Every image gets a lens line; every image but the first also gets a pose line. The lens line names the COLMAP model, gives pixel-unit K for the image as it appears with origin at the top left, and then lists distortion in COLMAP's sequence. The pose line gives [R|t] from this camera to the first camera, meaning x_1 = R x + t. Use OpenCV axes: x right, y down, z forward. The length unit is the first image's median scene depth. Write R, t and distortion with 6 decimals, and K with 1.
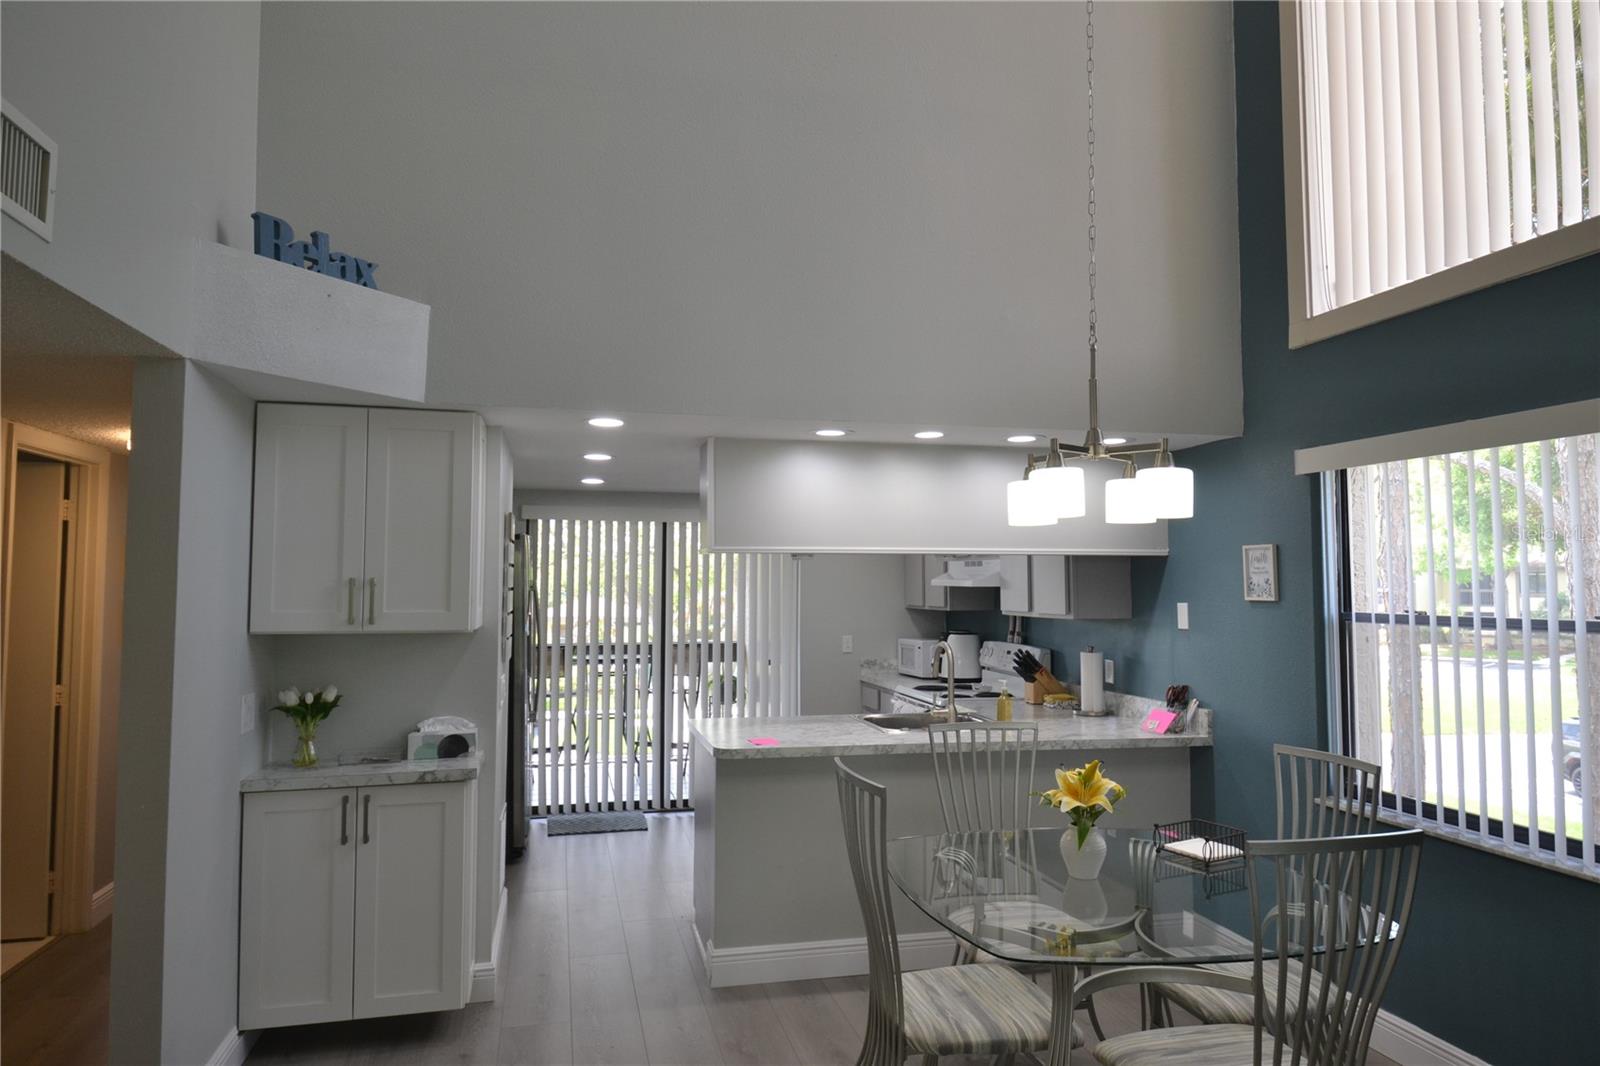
lens RADIAL K [[996.9, 0, 792.6], [0, 996.9, 525.2], [0, 0, 1]] dist [0.052589, -0.059688]
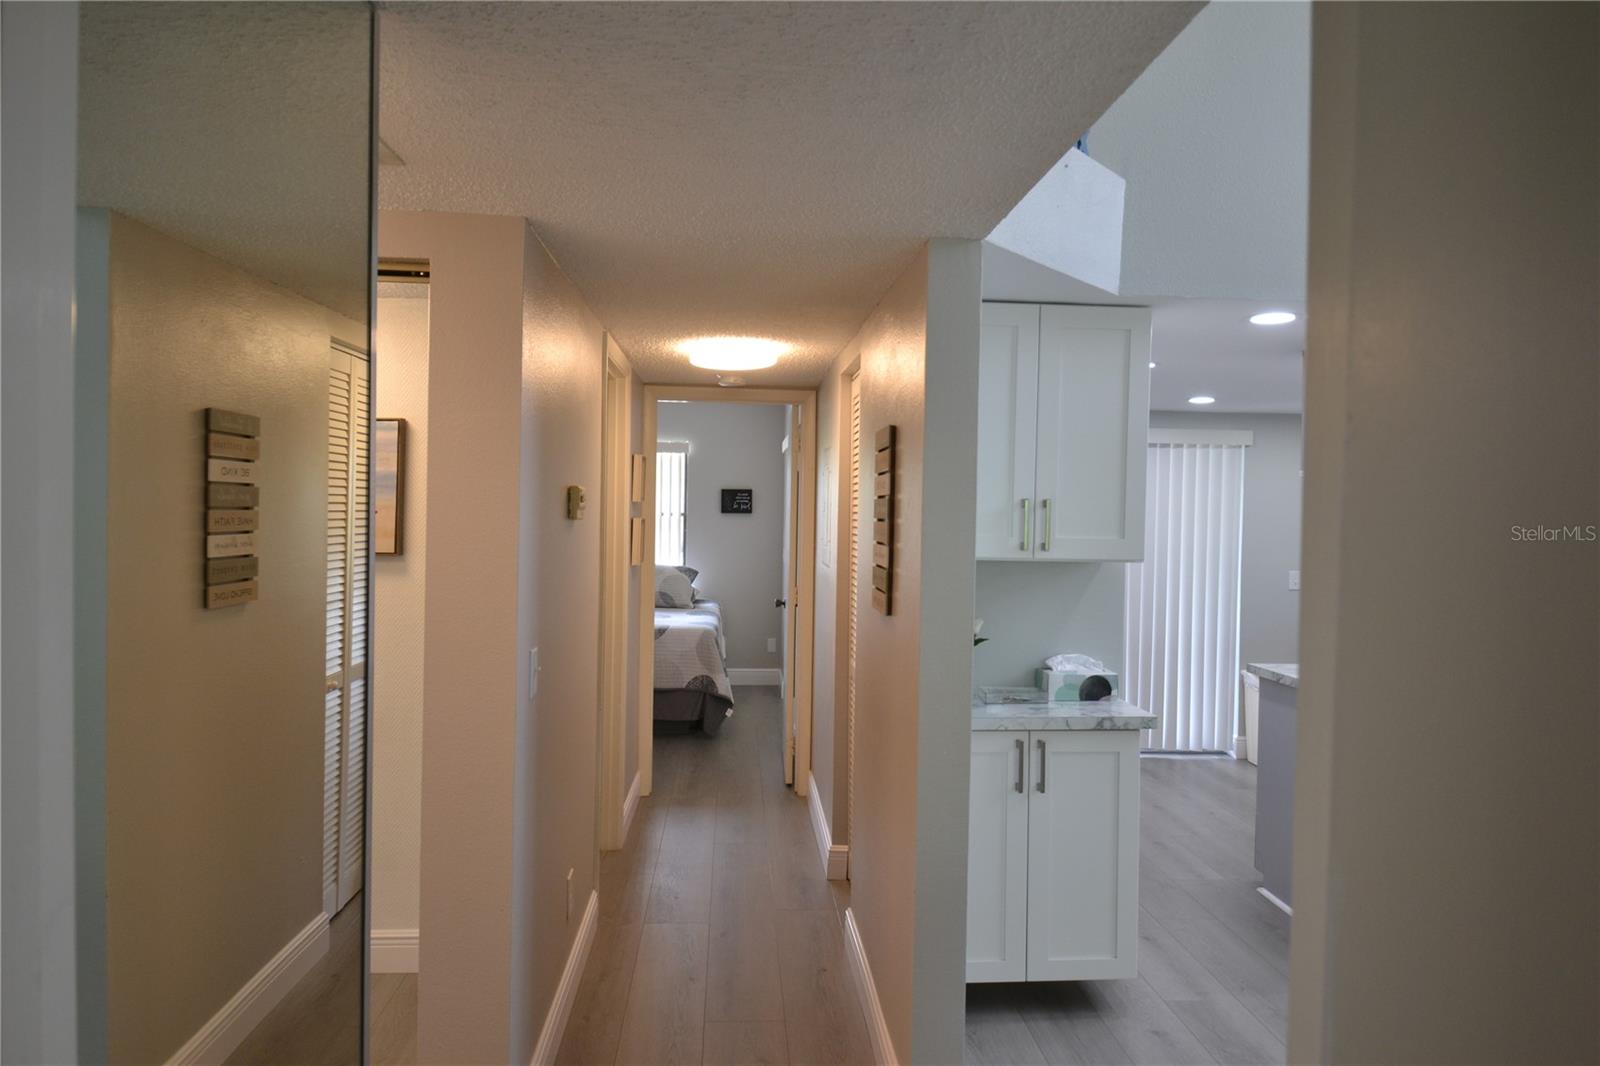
lens RADIAL K [[996.9, 0, 792.6], [0, 996.9, 525.2], [0, 0, 1]] dist [0.052589, -0.059688]
pose [[0.986820, 0.013106, -0.161288, -0.497225], [-0.001381, 0.997360, 0.072599, 0.011888], [0.161814, -0.071420, 0.984233, 0.095454]]
